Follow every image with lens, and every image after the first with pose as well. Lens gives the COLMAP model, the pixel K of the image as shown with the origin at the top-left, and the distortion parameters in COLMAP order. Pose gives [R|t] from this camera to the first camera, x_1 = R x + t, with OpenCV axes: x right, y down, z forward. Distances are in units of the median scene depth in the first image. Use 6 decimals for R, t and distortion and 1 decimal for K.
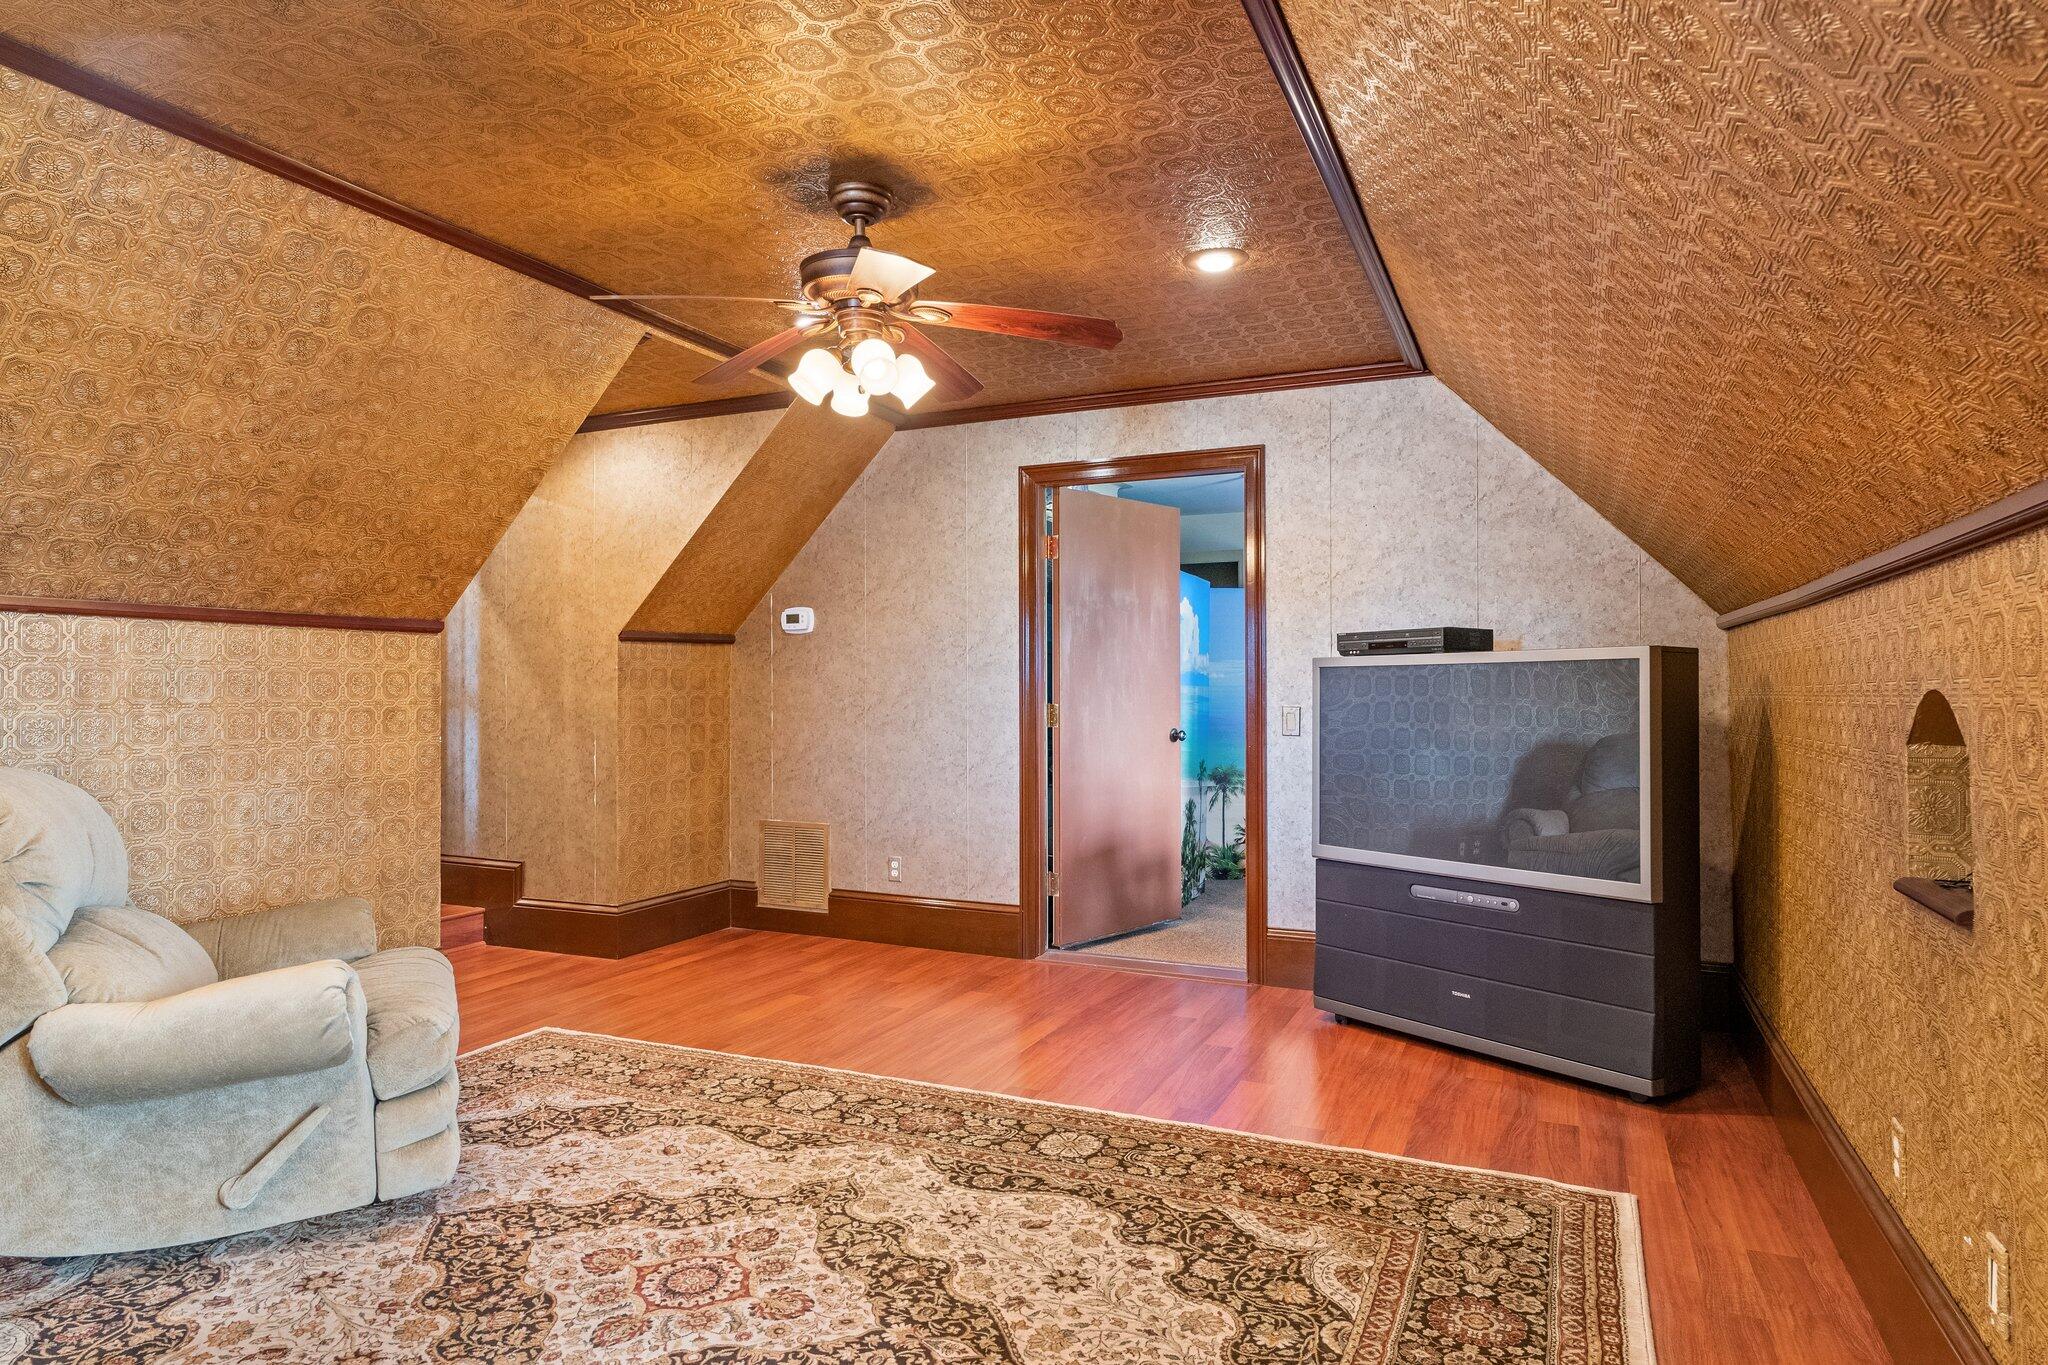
lens RADIAL K [[1184.1, 0, 1023.3], [0, 1184.1, 684.7], [0, 0, 1]] dist [0.000638, 0.000023]
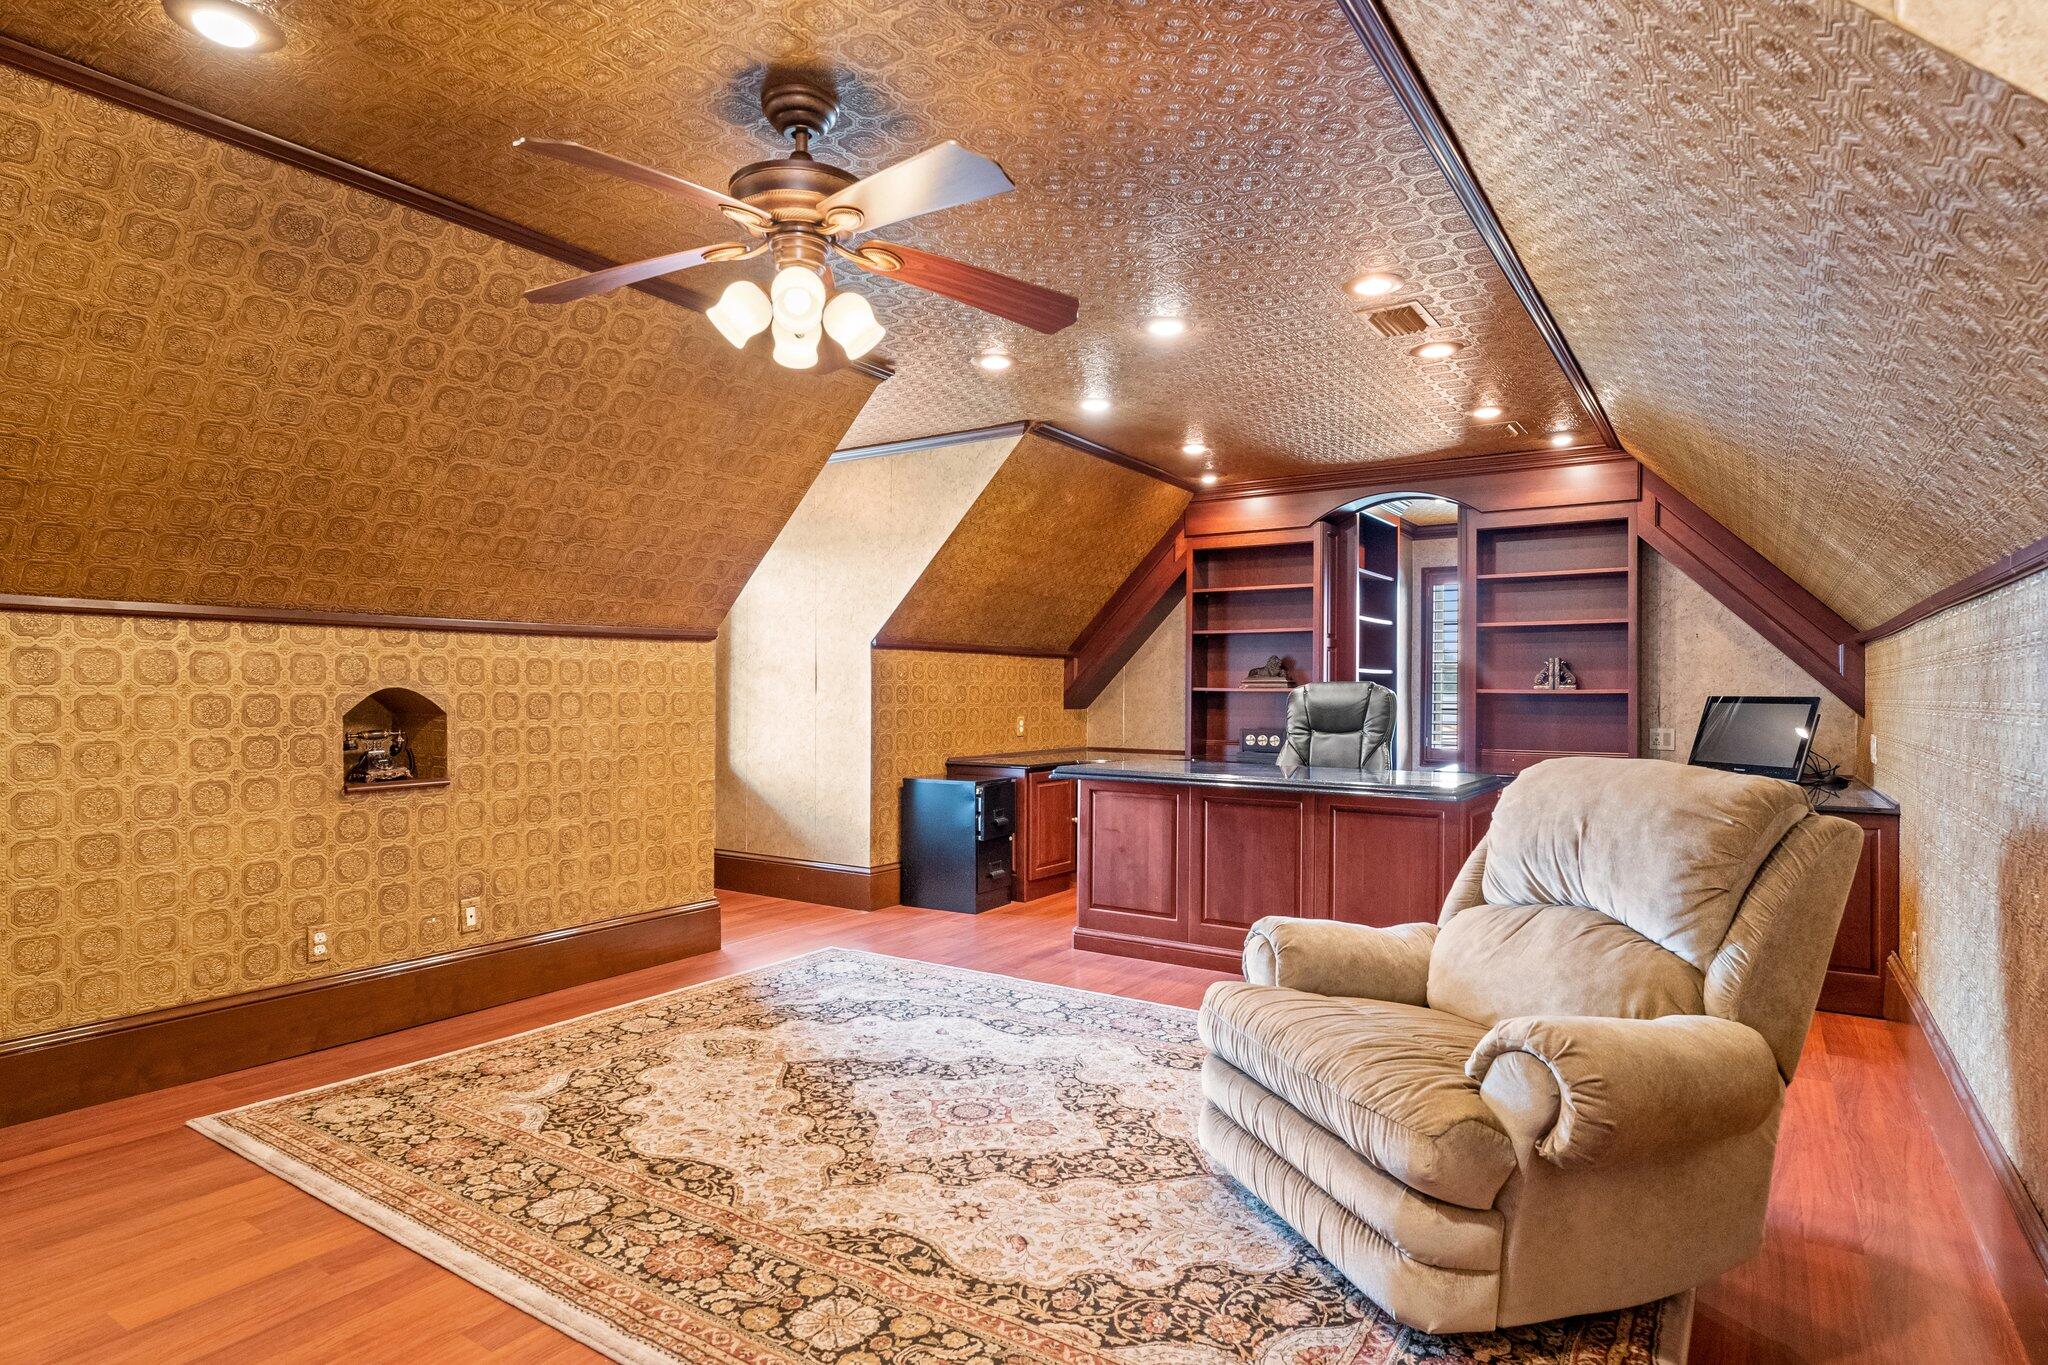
lens RADIAL K [[1097.0, 0, 1025.1], [0, 1097.0, 683.7], [0, 0, 1]] dist [0.001120, 0.000640]
pose [[-0.987274, 0.000361, 0.159029, -0.465385], [-0.001558, 0.999927, -0.011942, 0.013573], [-0.159022, -0.012038, -0.987202, 1.930377]]
